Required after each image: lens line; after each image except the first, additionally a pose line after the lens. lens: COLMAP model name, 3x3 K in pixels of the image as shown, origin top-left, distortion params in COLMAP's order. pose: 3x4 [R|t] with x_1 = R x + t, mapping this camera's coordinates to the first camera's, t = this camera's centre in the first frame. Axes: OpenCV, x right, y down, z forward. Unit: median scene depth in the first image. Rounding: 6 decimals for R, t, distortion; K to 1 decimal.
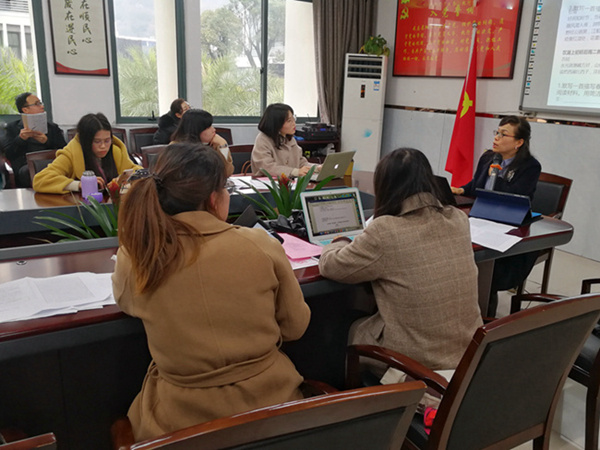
lens RADIAL K [[517.8, 0, 320.5], [0, 517.8, 252.2], [0, 0, 1]] dist [-0.008782, 0.005552]
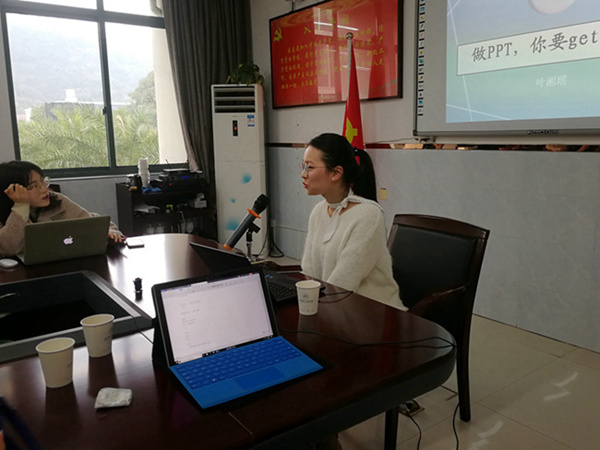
lens RADIAL K [[517.8, 0, 300.7], [0, 517.8, 224.5], [0, 0, 1]] dist [-0.008782, 0.005552]
pose [[0.997154, -0.066303, 0.035886, 0.147752], [0.070711, 0.987601, -0.140157, -0.040991], [-0.026148, 0.142295, 0.989479, 0.217231]]
